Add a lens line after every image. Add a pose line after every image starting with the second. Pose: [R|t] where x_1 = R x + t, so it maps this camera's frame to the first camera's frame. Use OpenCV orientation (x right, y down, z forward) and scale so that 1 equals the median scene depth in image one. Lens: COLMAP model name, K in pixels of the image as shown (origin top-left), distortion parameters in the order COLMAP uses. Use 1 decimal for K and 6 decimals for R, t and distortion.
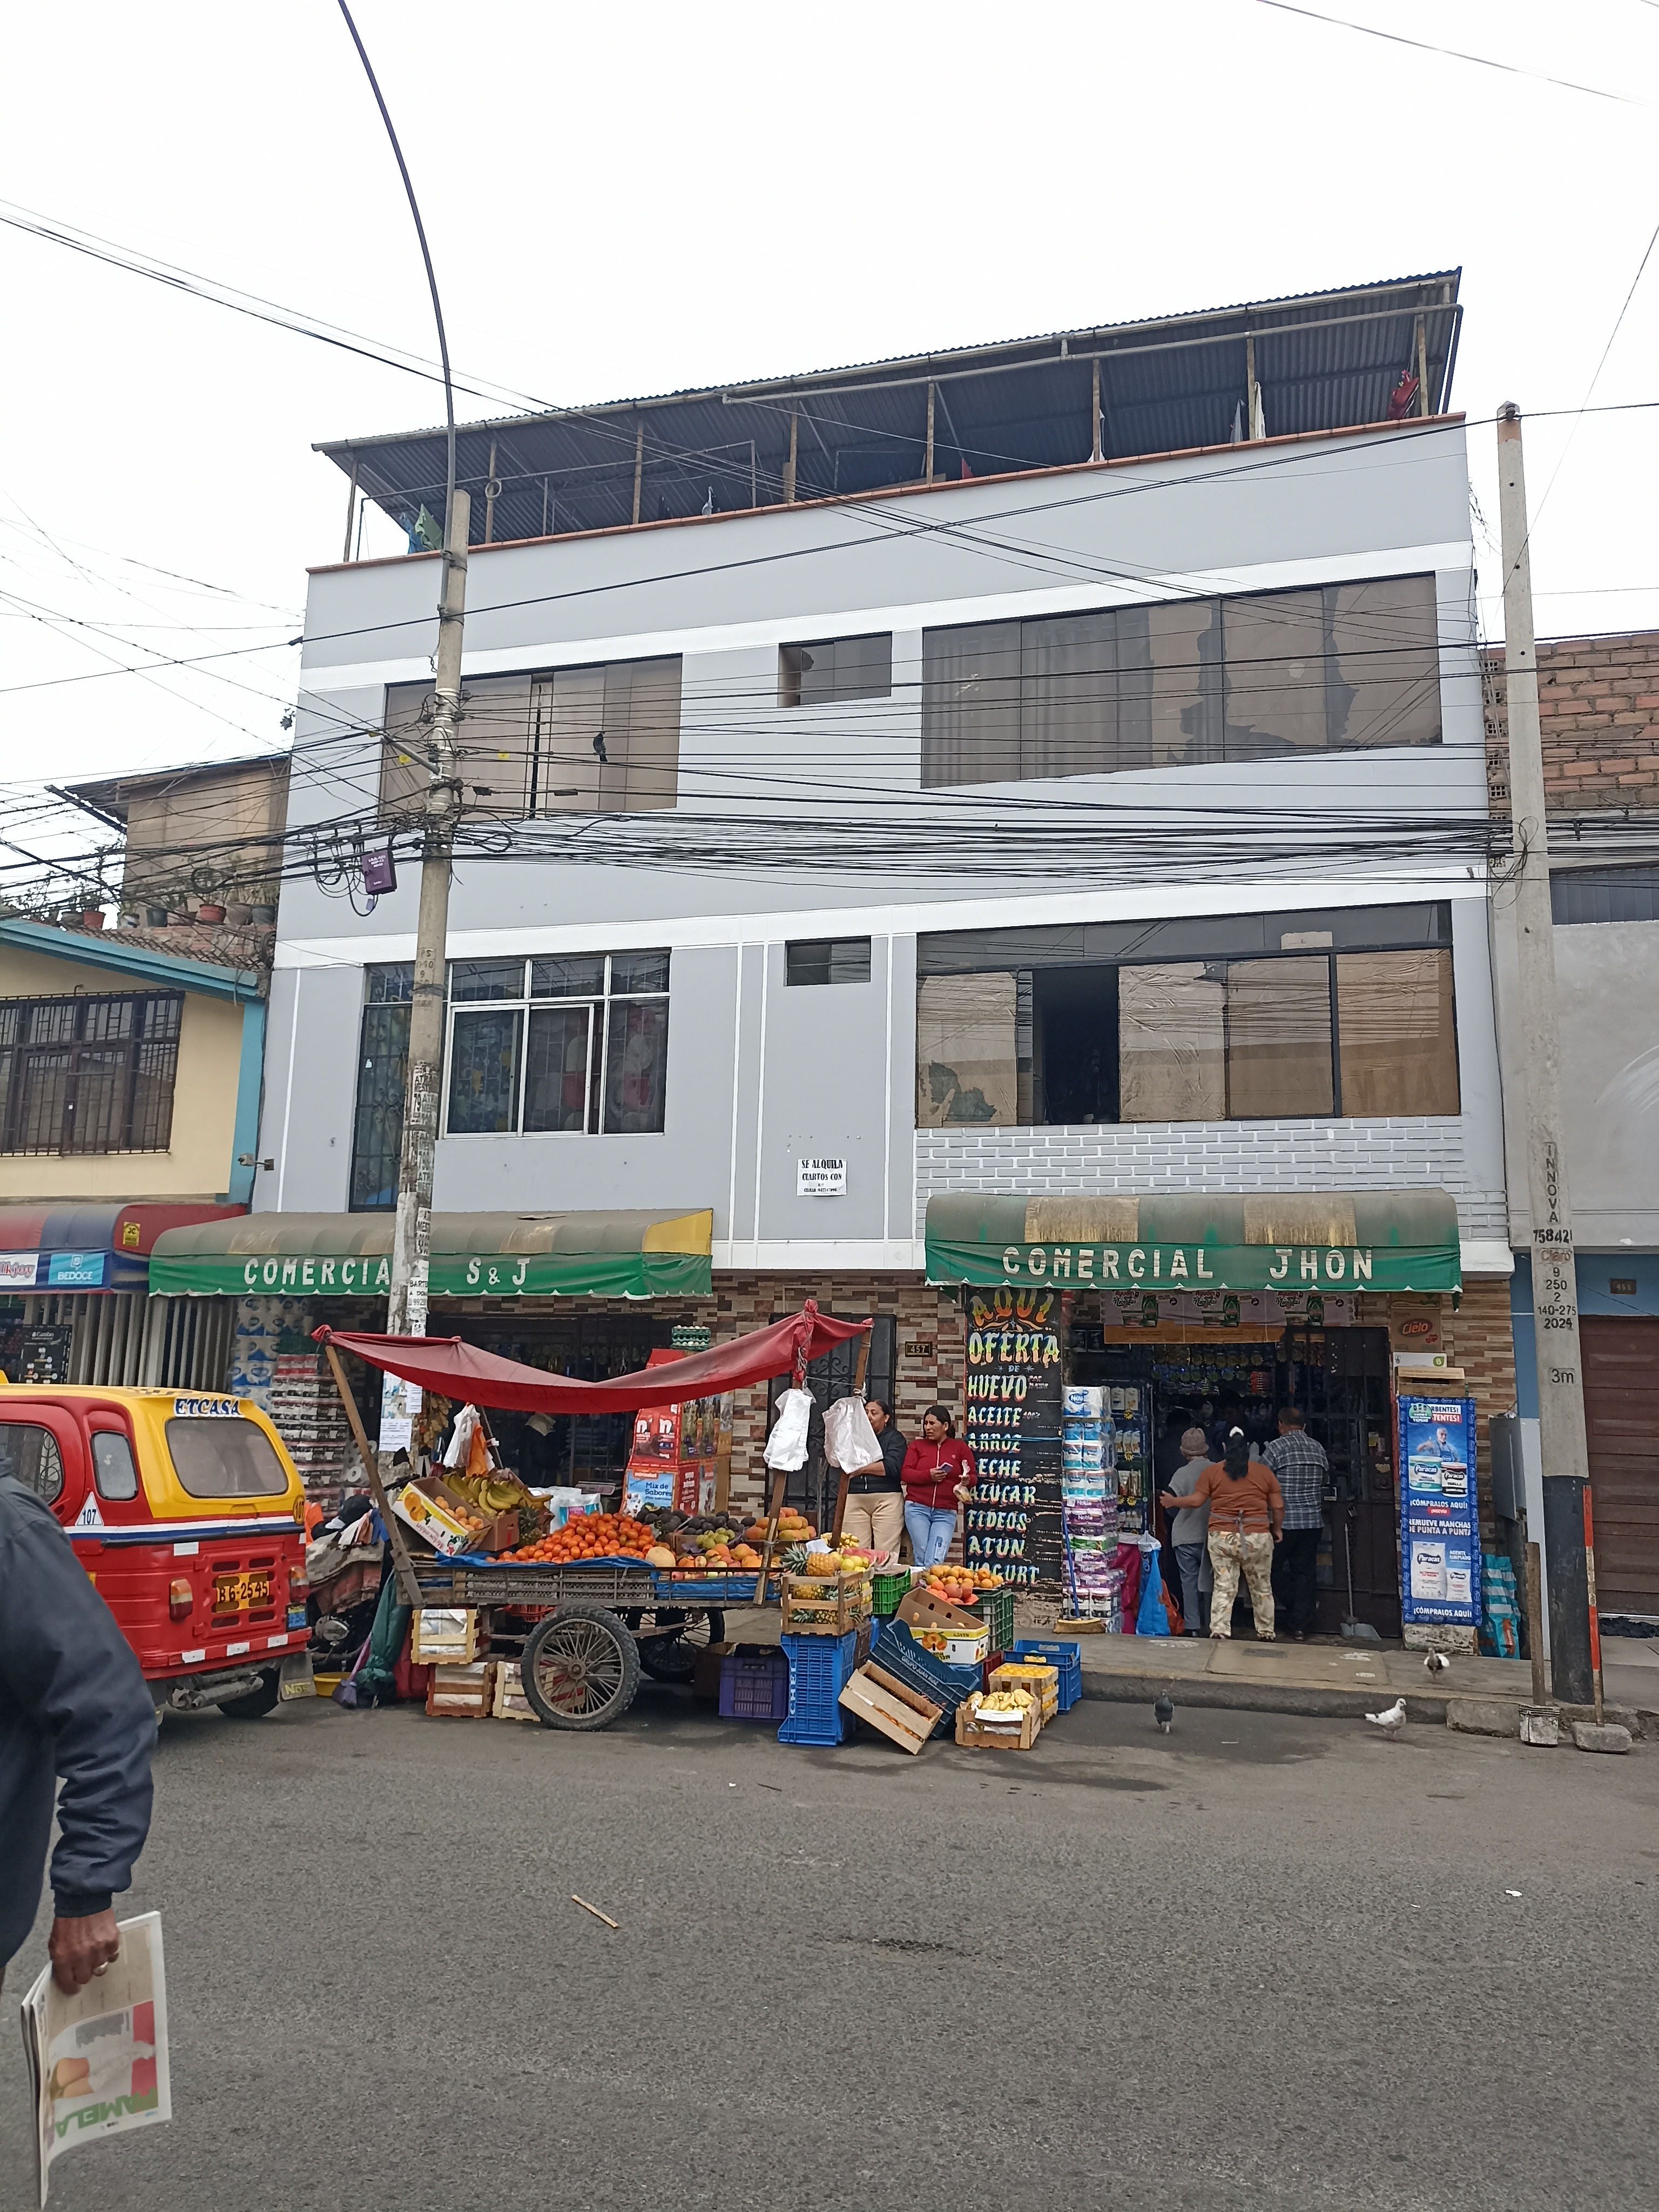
lens RADIAL K [[1619.6, 0, 829.5], [0, 1619.6, 1106.0], [0, 0, 1]] dist [0.022846, -0.008945]
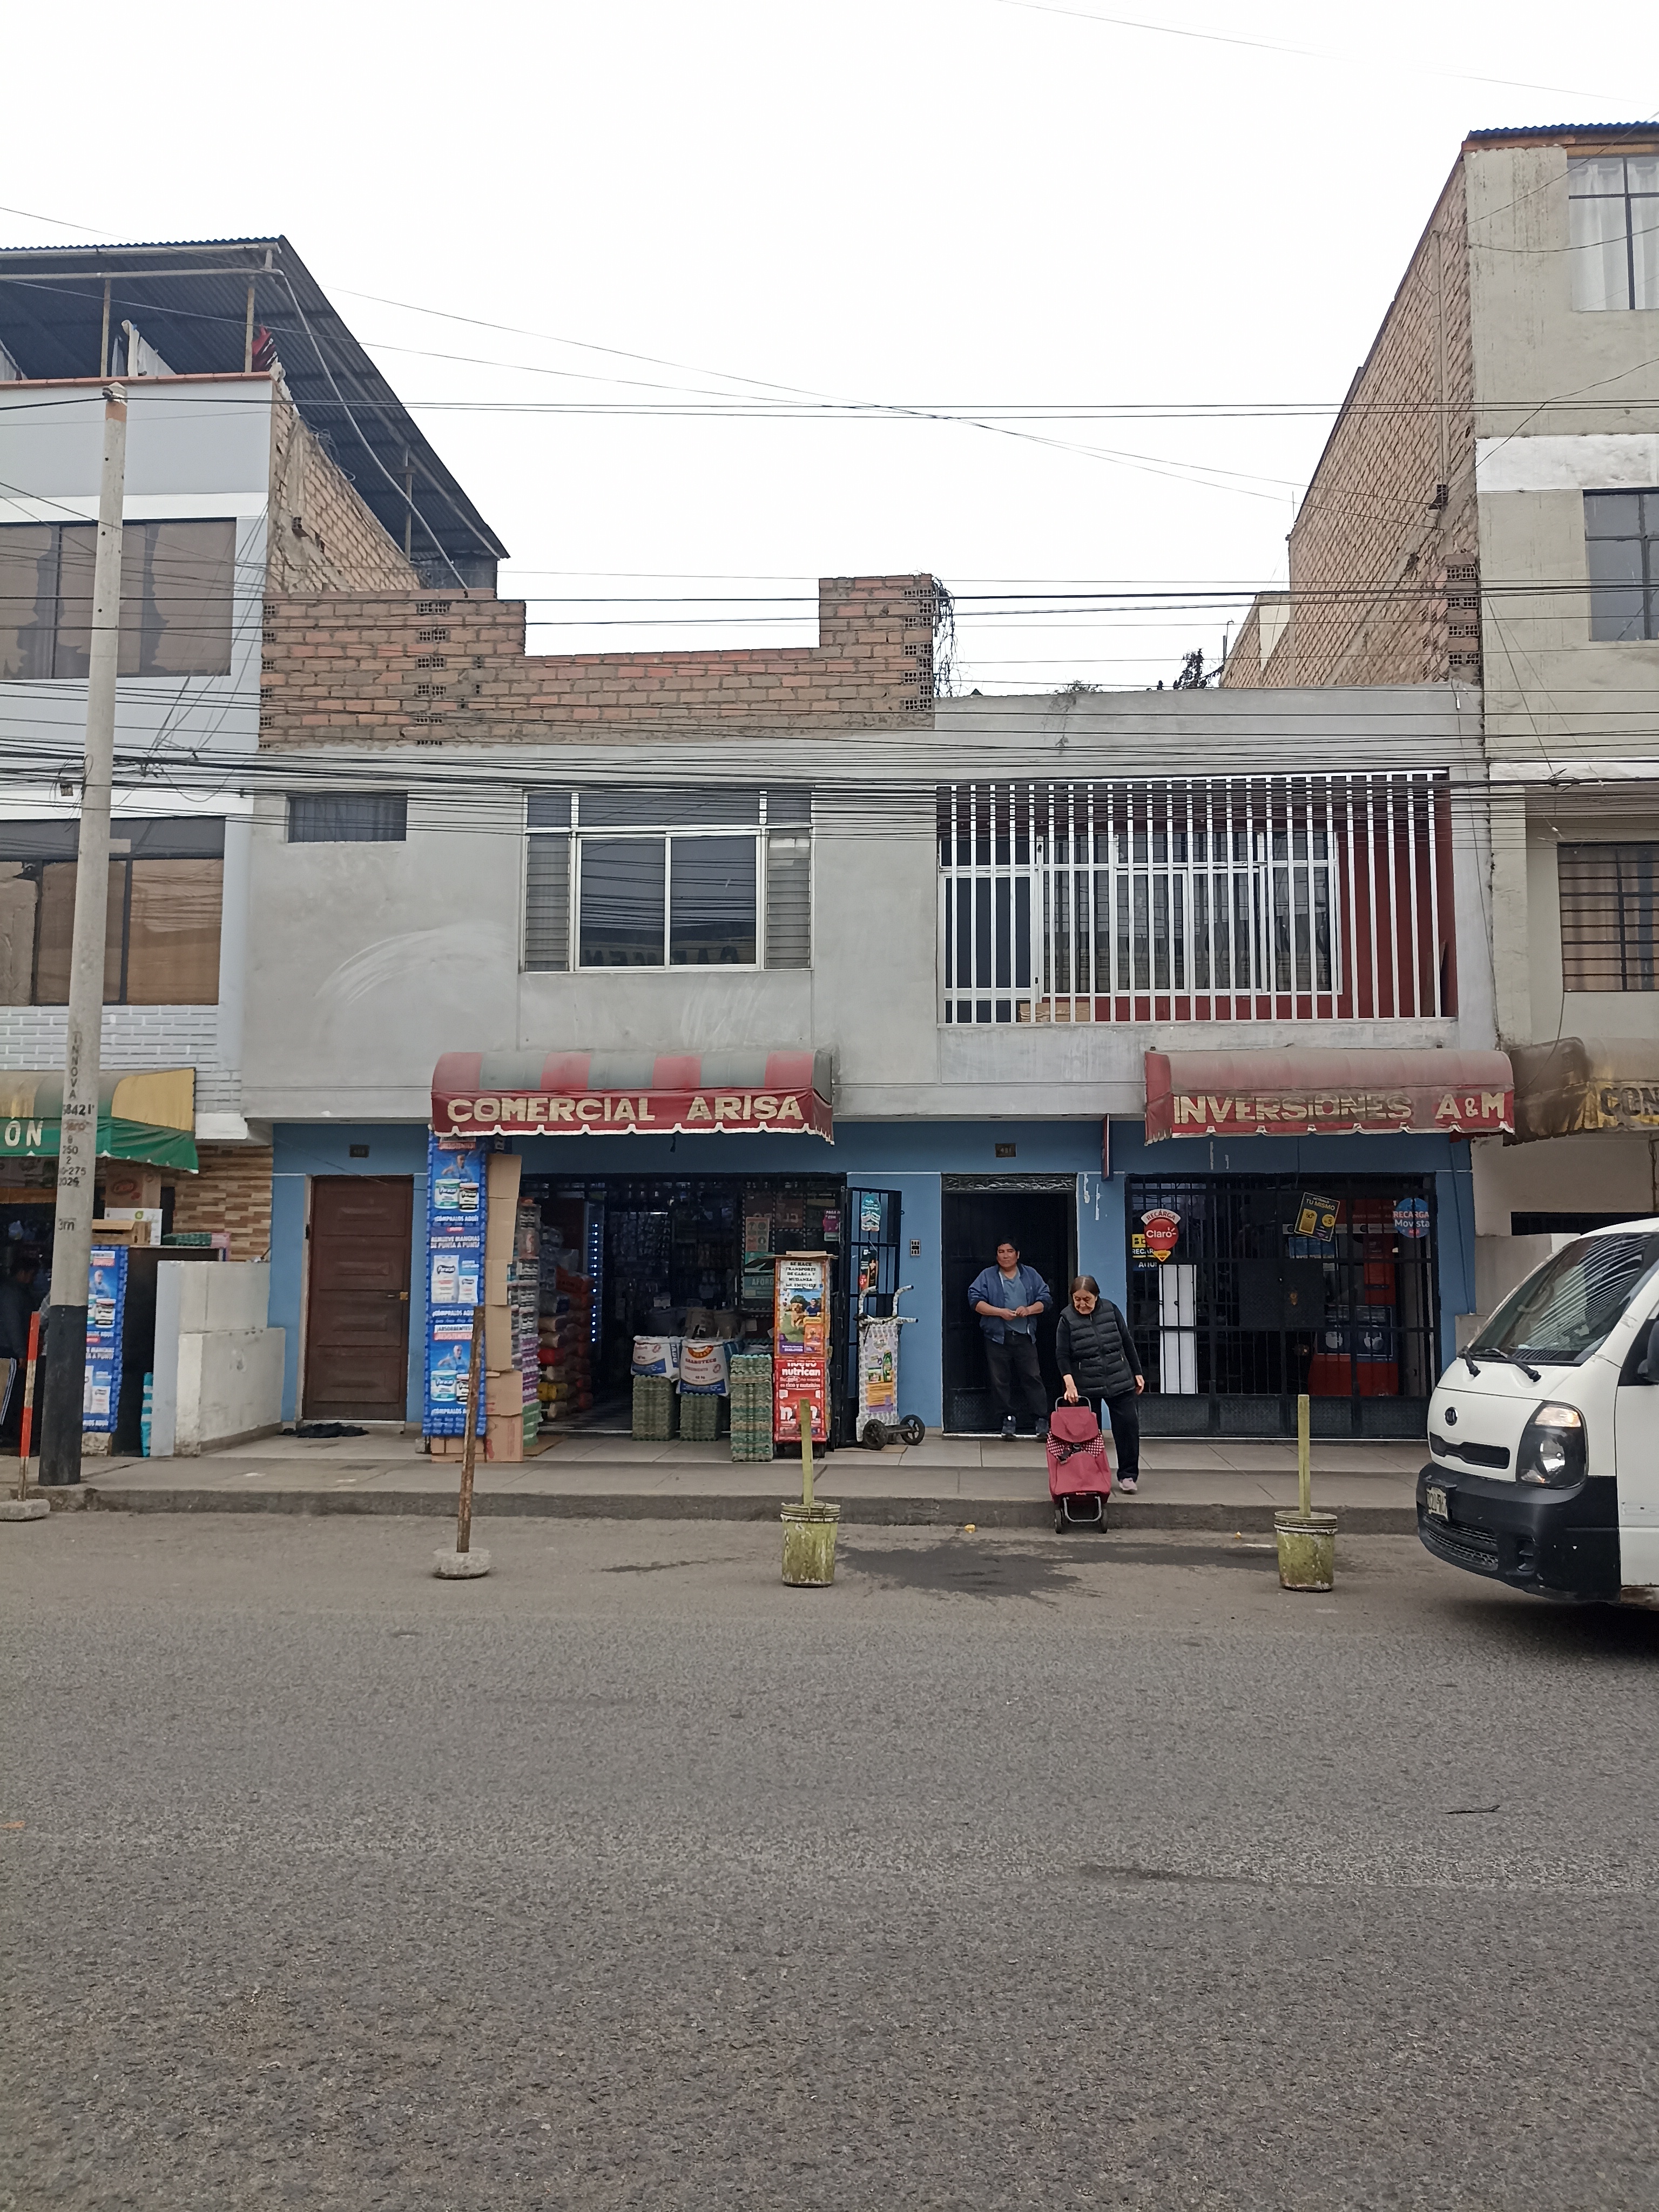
lens RADIAL K [[1619.6, 0, 829.5], [0, 1619.6, 1106.0], [0, 0, 1]] dist [0.022846, -0.008945]
pose [[0.979631, 0.002501, 0.200791, 0.569143], [-0.018906, 0.996630, 0.079825, -0.022595], [-0.199915, -0.081995, 0.976376, -0.218912]]
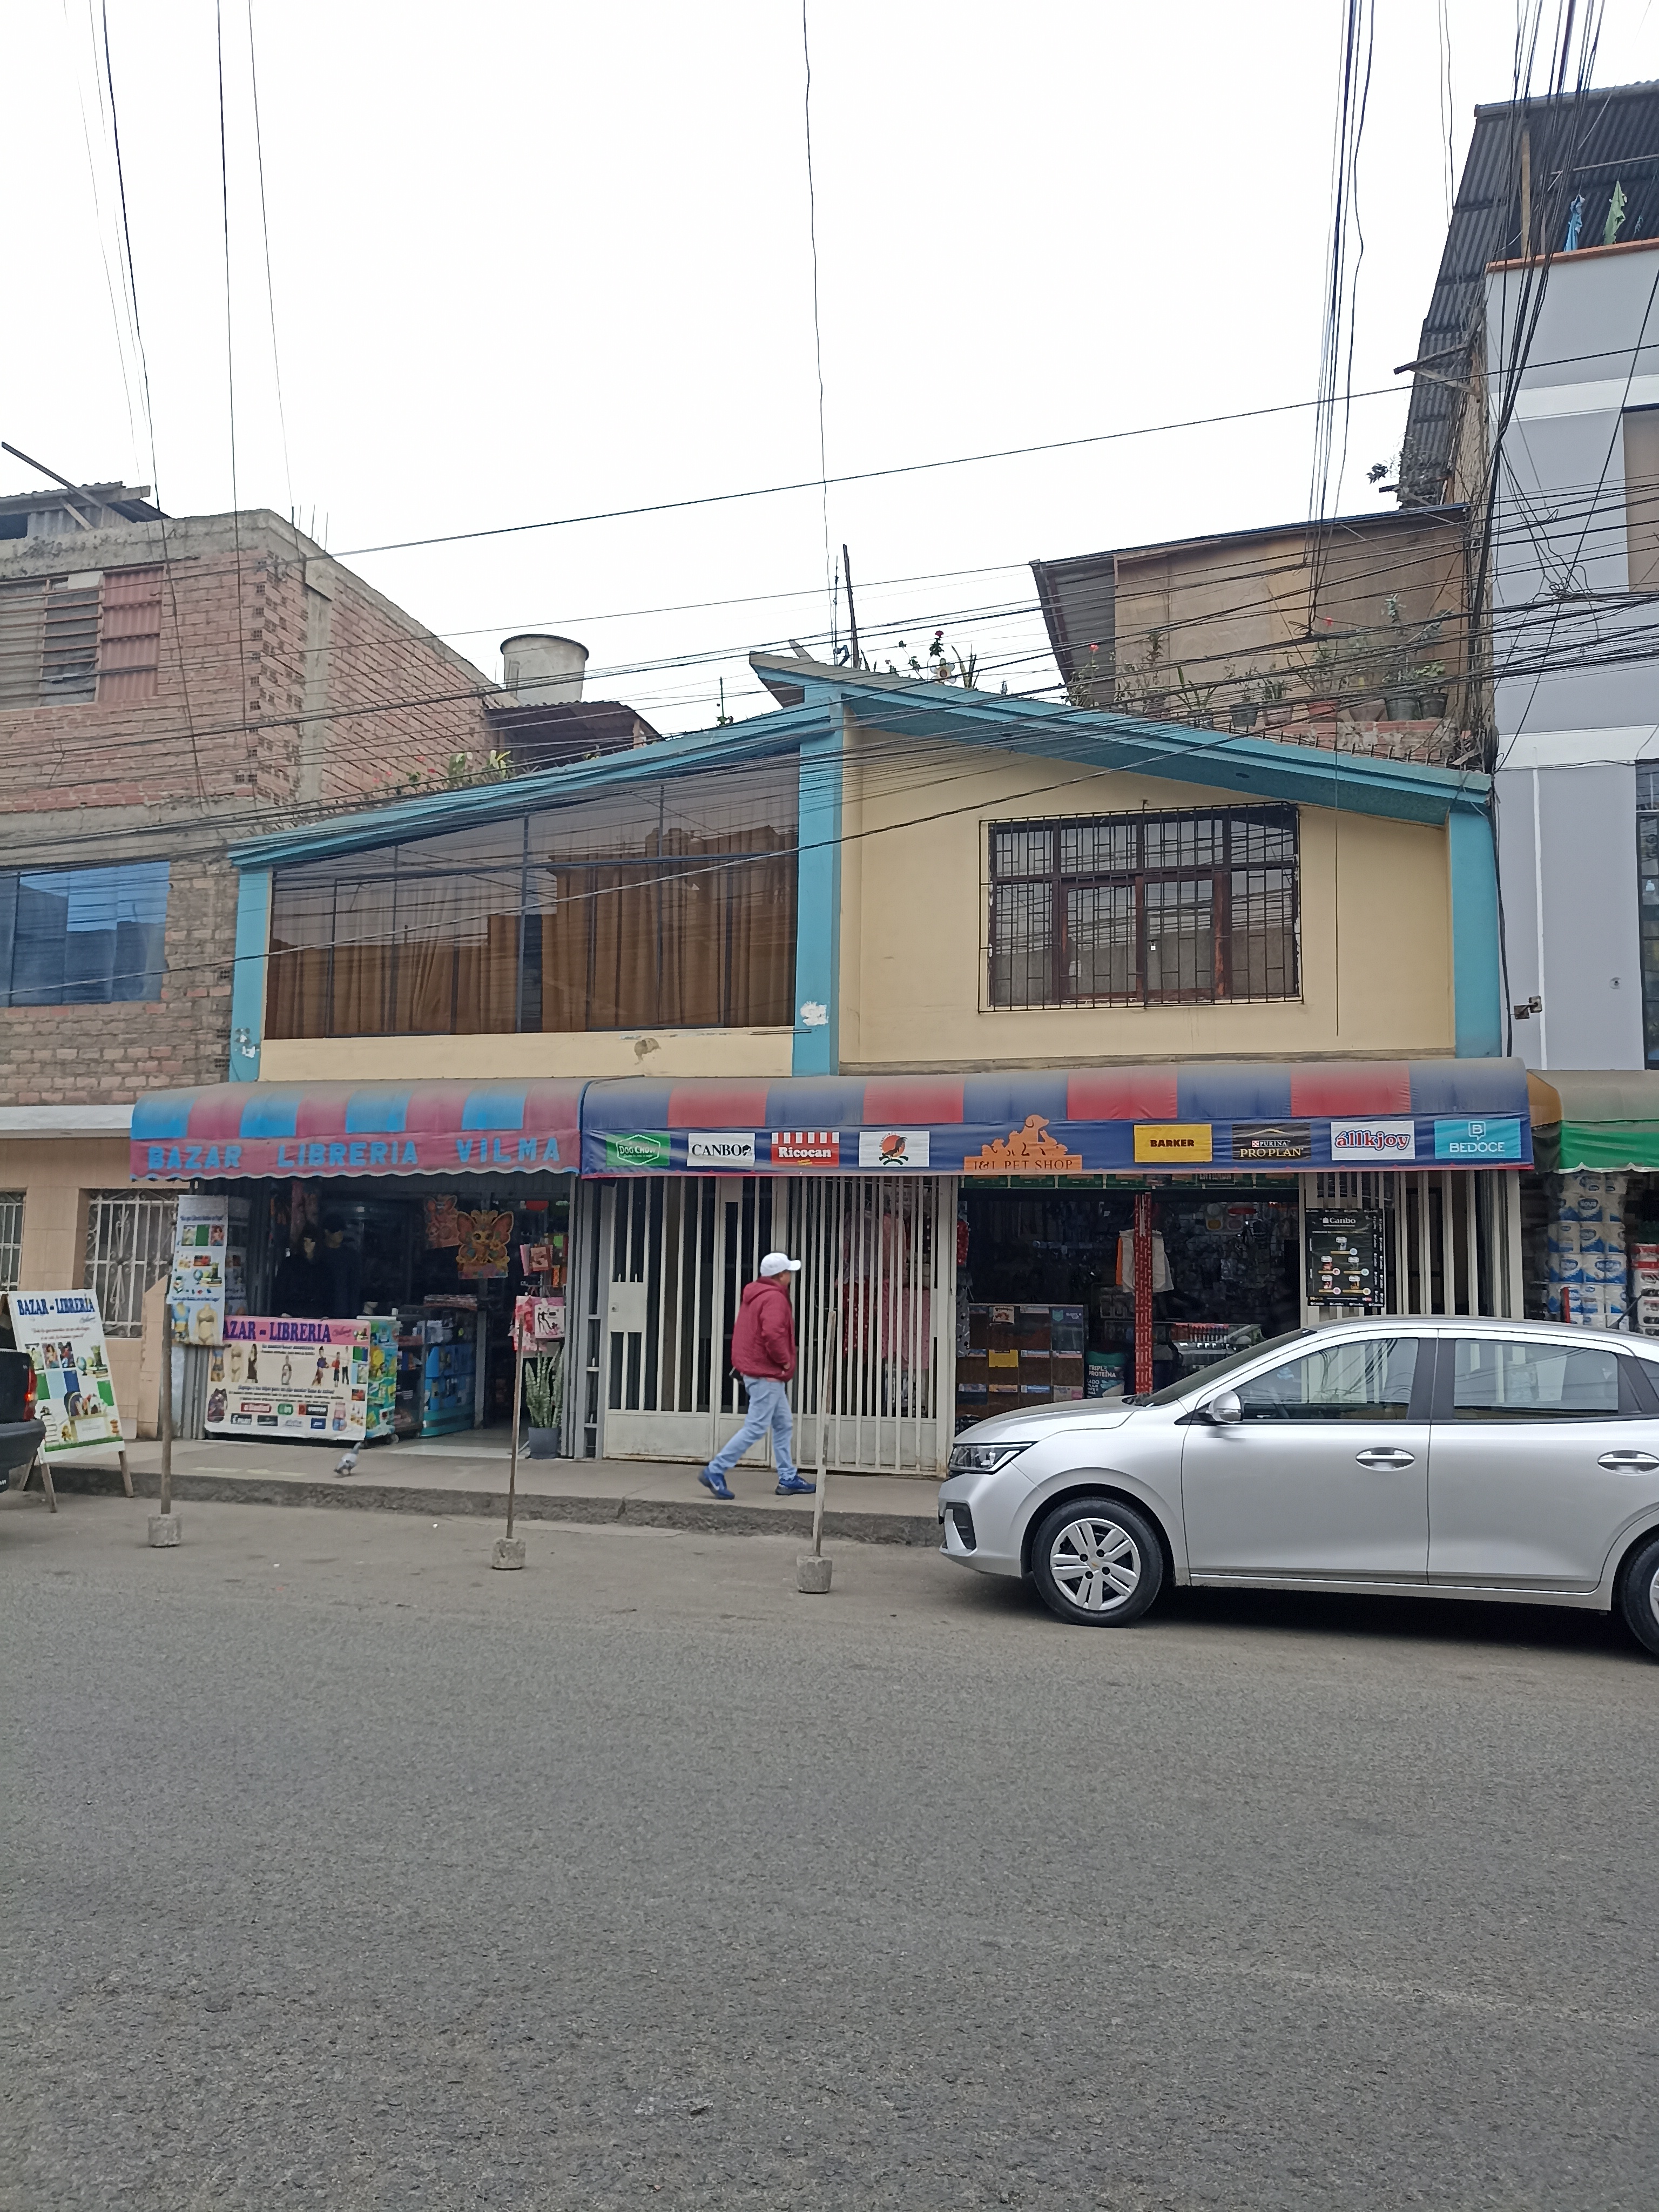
lens RADIAL K [[1619.6, 0, 829.5], [0, 1619.6, 1106.0], [0, 0, 1]] dist [0.022846, -0.008945]
pose [[0.999989, -0.004565, 0.000922, -0.799907], [0.004487, 0.997351, 0.072602, 0.025760], [-0.001251, -0.072597, 0.997361, 0.216108]]
